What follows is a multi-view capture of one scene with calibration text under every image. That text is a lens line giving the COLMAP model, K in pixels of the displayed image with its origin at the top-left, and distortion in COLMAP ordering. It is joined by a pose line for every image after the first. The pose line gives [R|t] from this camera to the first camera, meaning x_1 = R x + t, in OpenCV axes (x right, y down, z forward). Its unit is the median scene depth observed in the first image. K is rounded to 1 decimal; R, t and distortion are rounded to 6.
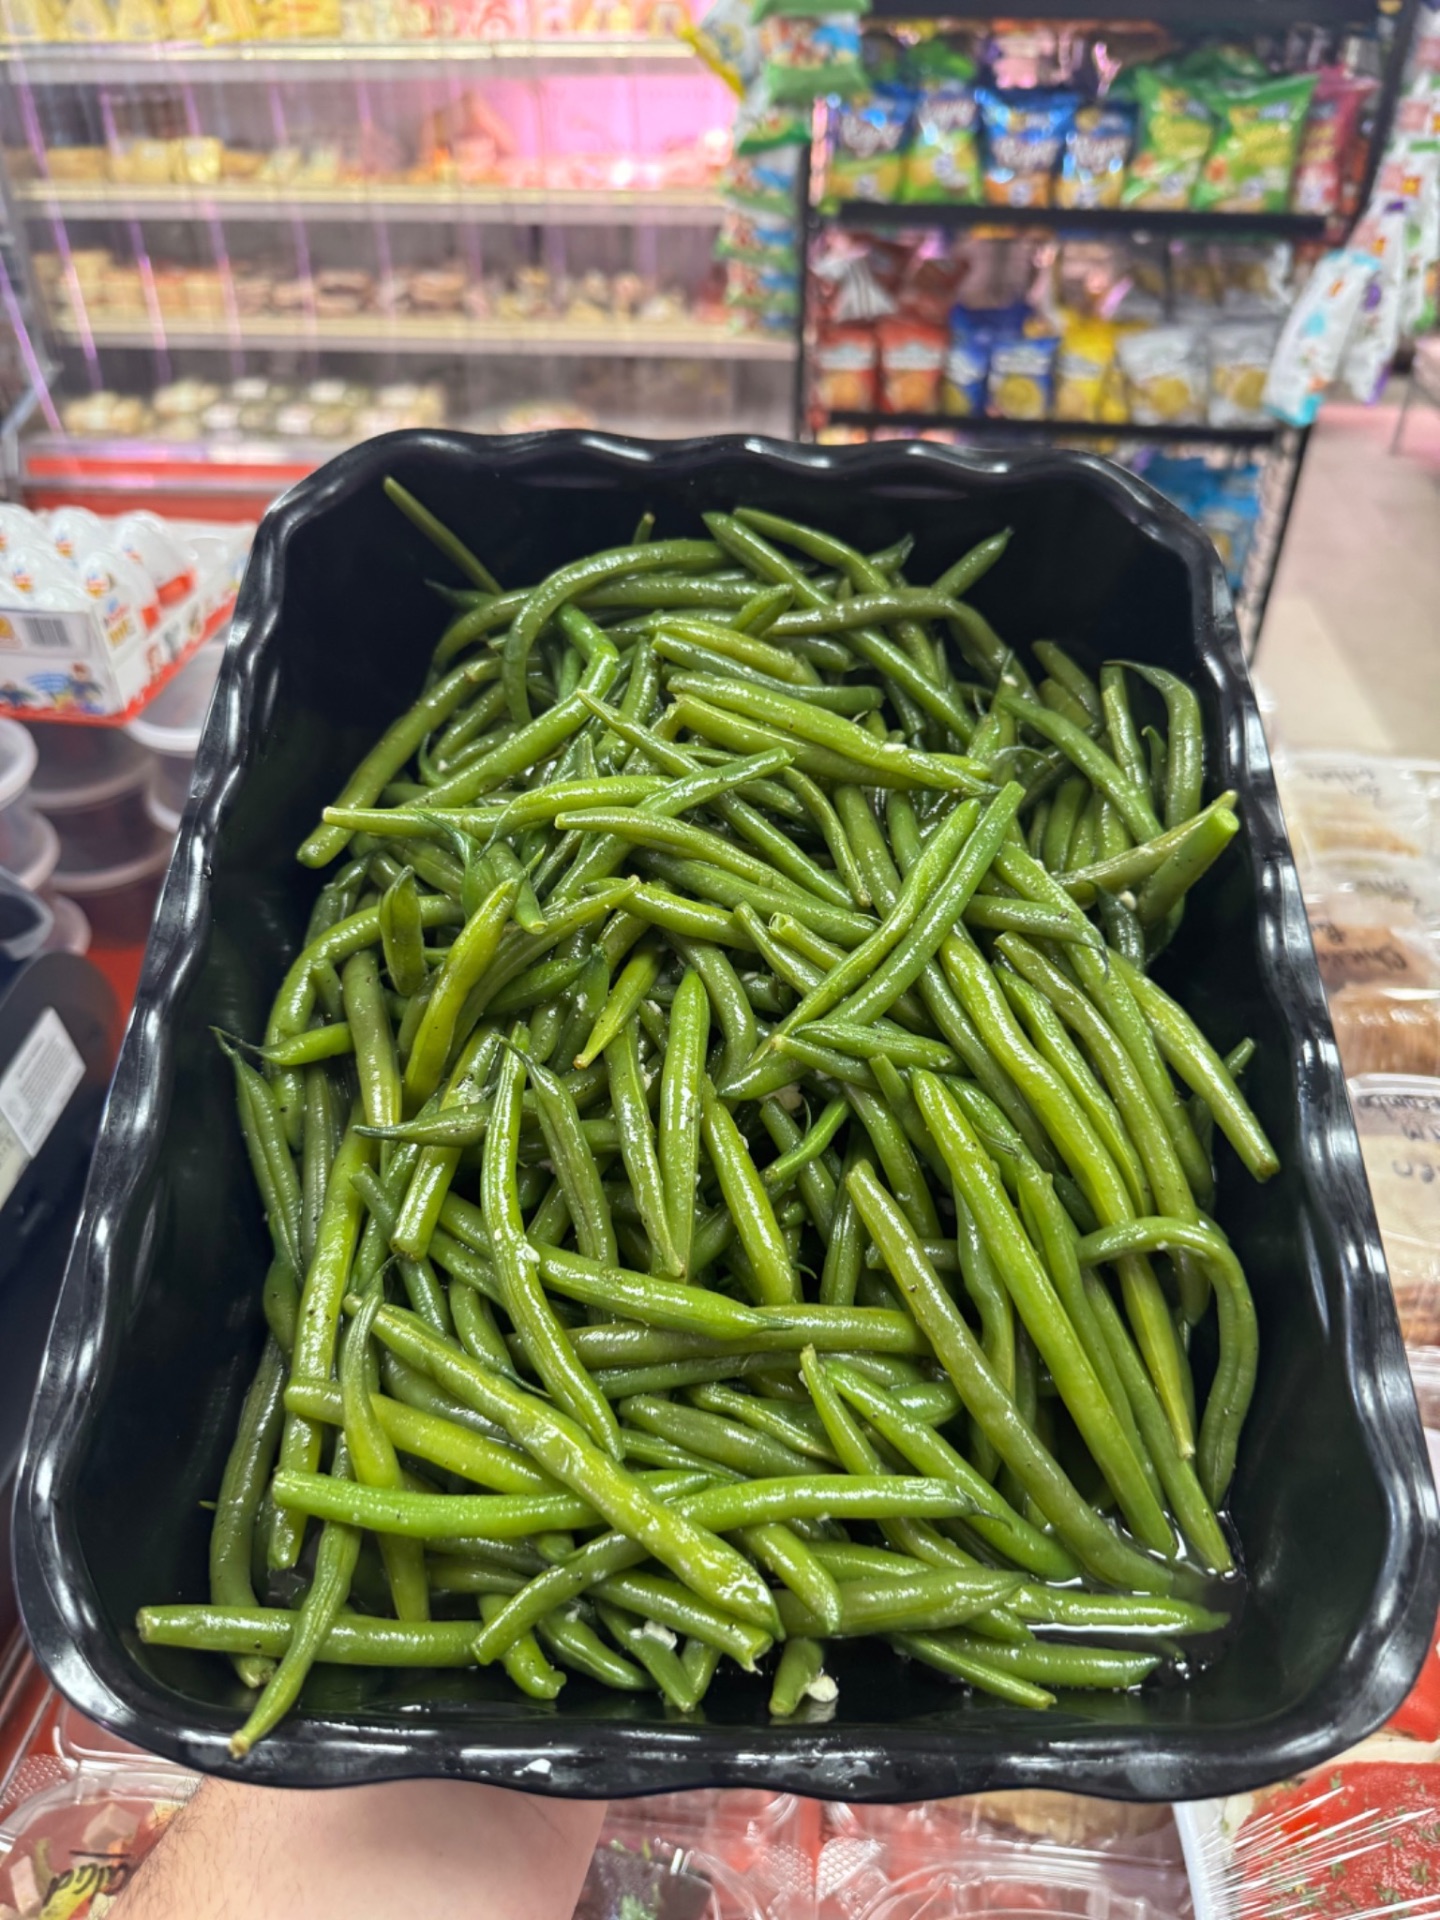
lens RADIAL K [[1395.3, 0, 721.0], [0, 1395.3, 949.1], [0, 0, 1]] dist [-0.040352, 0.013049]
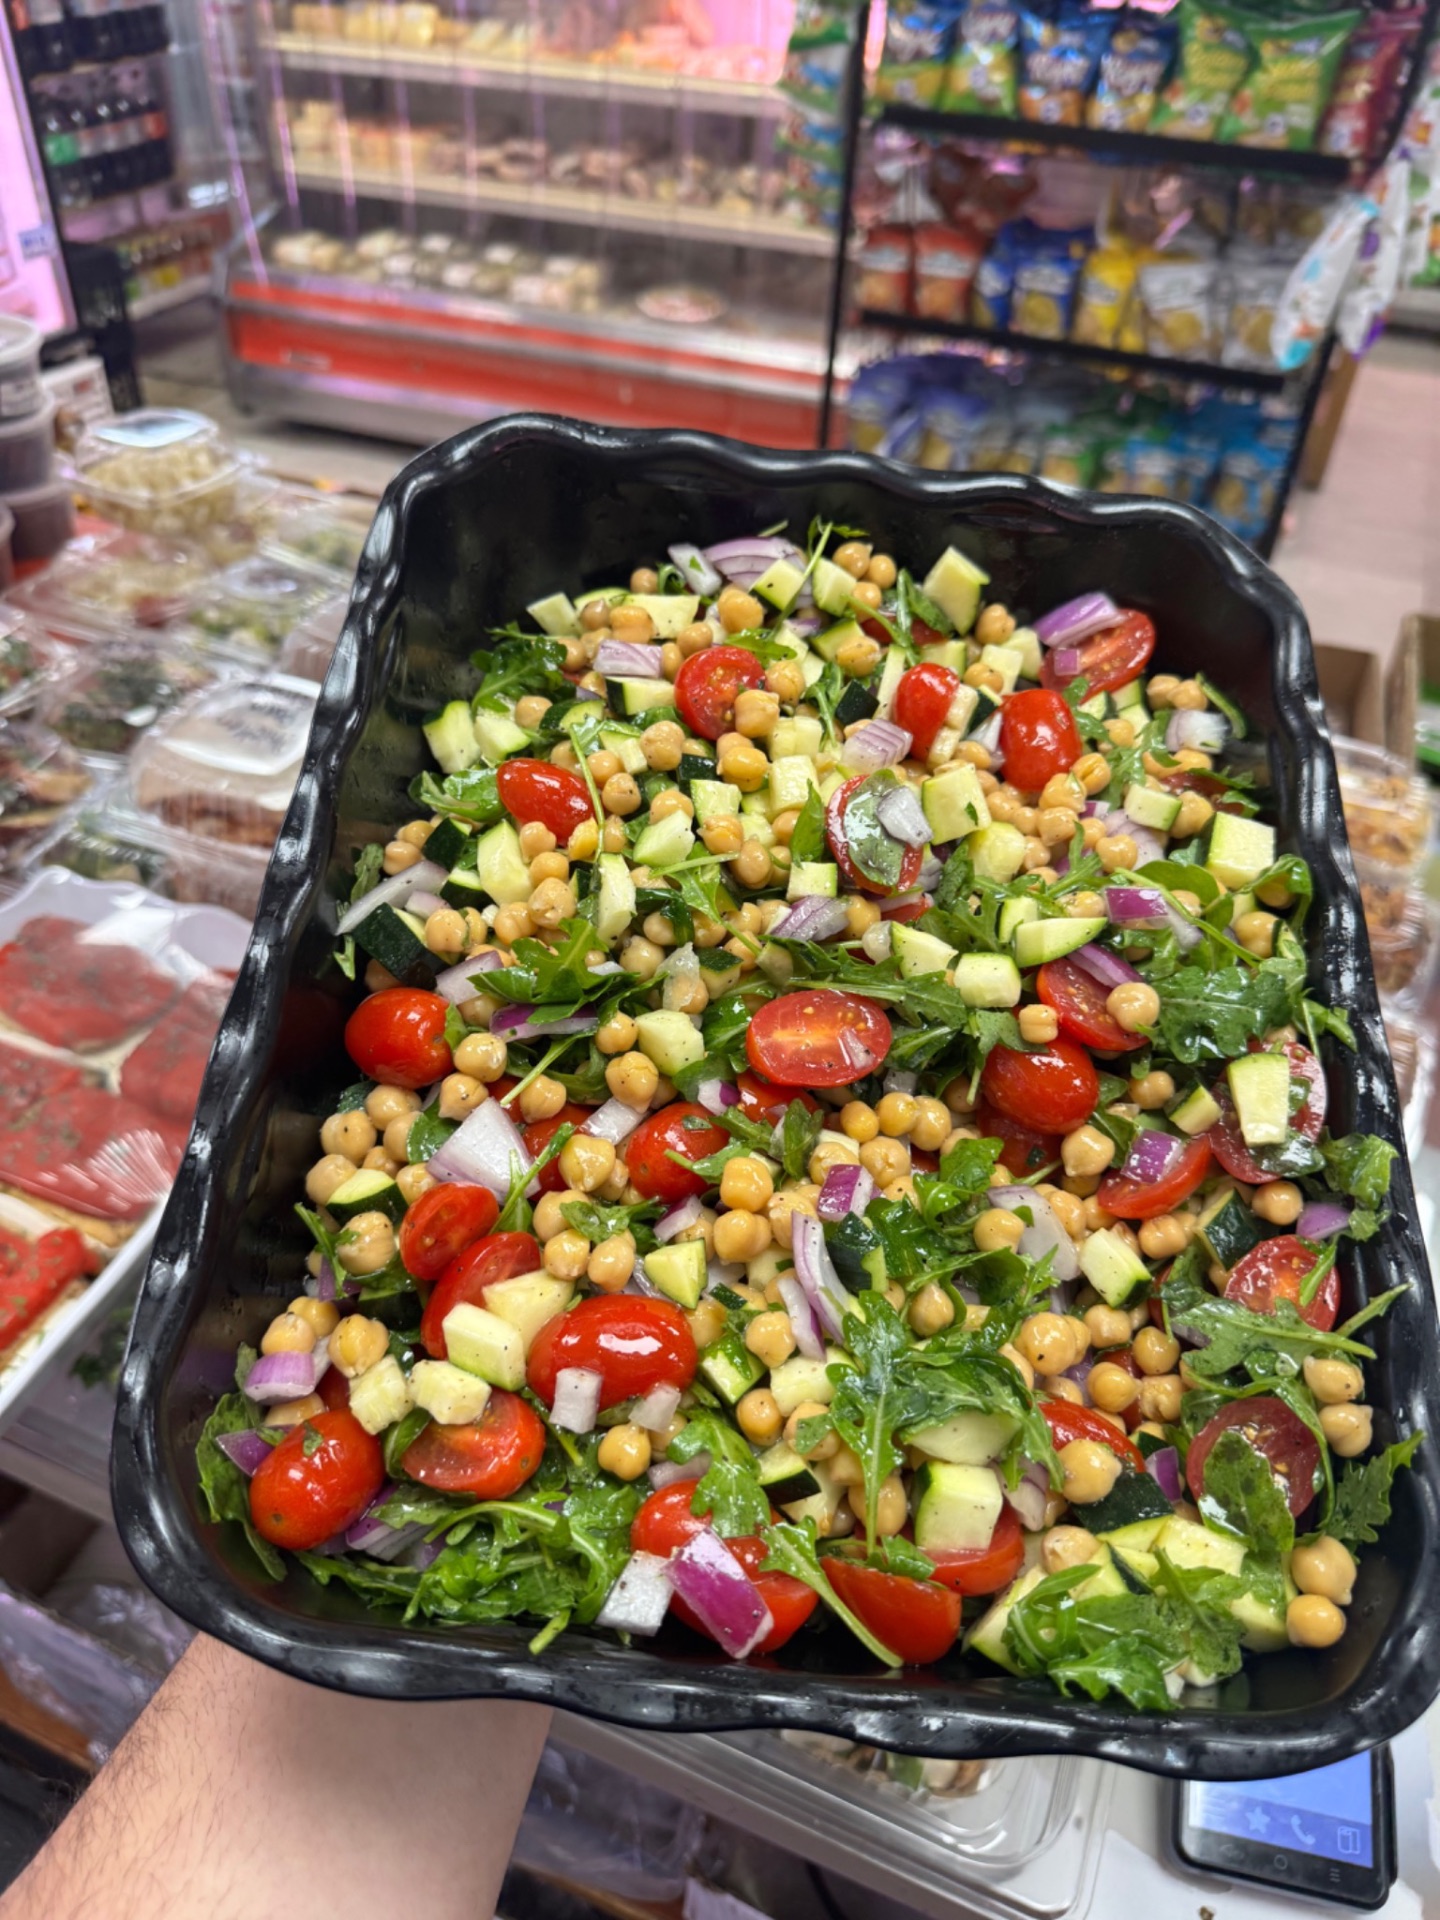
lens RADIAL K [[1395.3, 0, 708.4], [0, 1395.3, 953.0], [0, 0, 1]] dist [-0.040352, 0.013049]
pose [[0.960850, 0.202789, -0.188796, 0.272506], [-0.193033, 0.978770, 0.068901, 0.041330], [0.198760, -0.029760, 0.979596, -0.066732]]
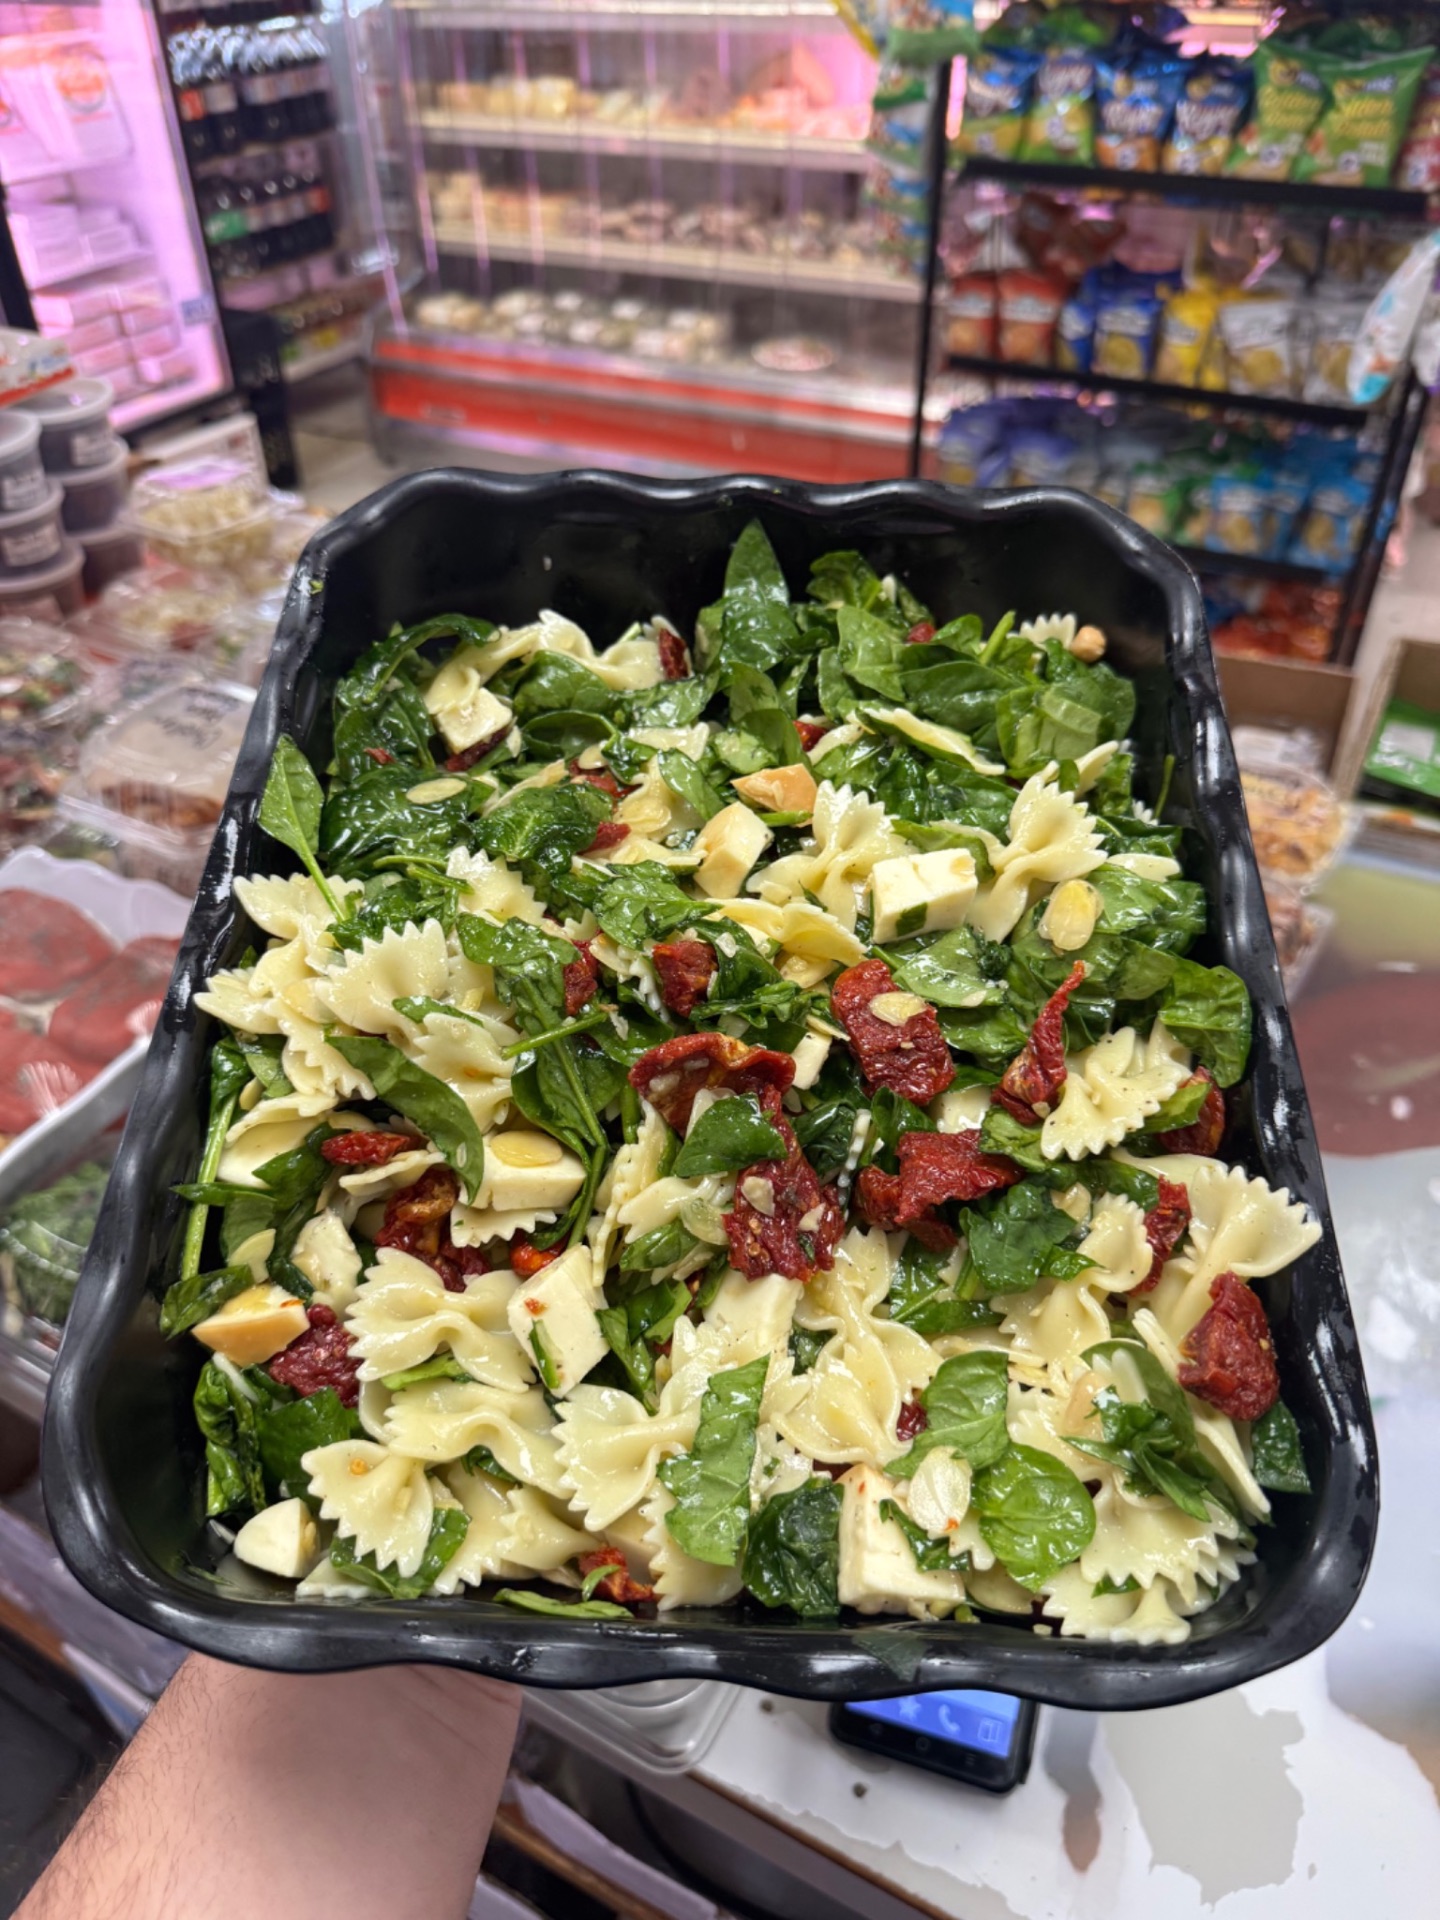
lens RADIAL K [[1395.3, 0, 719.2], [0, 1395.3, 952.2], [0, 0, 1]] dist [-0.040352, 0.013049]
pose [[0.929020, 0.218016, -0.298984, 0.347430], [-0.209810, 0.975918, 0.059696, 0.039830], [0.304799, 0.007272, 0.952389, -0.077269]]
